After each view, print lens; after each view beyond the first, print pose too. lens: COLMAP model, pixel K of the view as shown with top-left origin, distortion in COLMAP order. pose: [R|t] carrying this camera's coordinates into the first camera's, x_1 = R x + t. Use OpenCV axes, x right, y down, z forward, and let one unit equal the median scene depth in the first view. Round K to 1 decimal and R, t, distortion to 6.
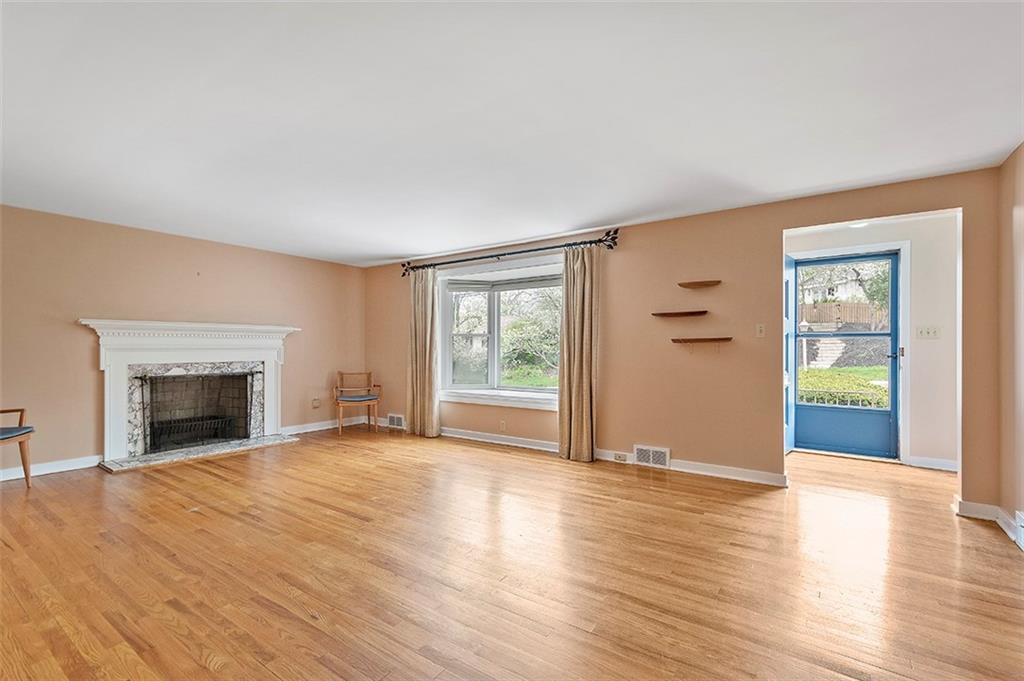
lens RADIAL K [[446.0, 0, 520.7], [0, 446.0, 345.7], [0, 0, 1]] dist [0.002482, 0.000327]
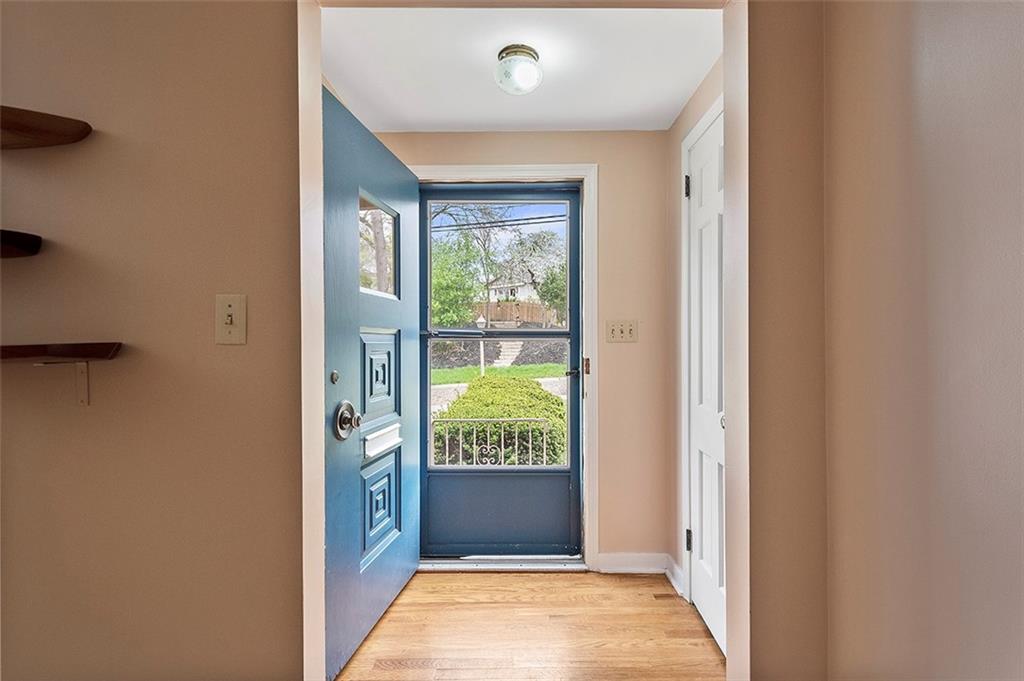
lens RADIAL K [[489.4, 0, 510.1], [0, 489.4, 343.3], [0, 0, 1]] dist [-0.000557, -0.000035]
pose [[0.825983, -0.003920, 0.563681, 0.088245], [0.004445, 0.999990, 0.000441, -0.003025], [-0.563677, 0.002141, 0.825993, 0.112352]]
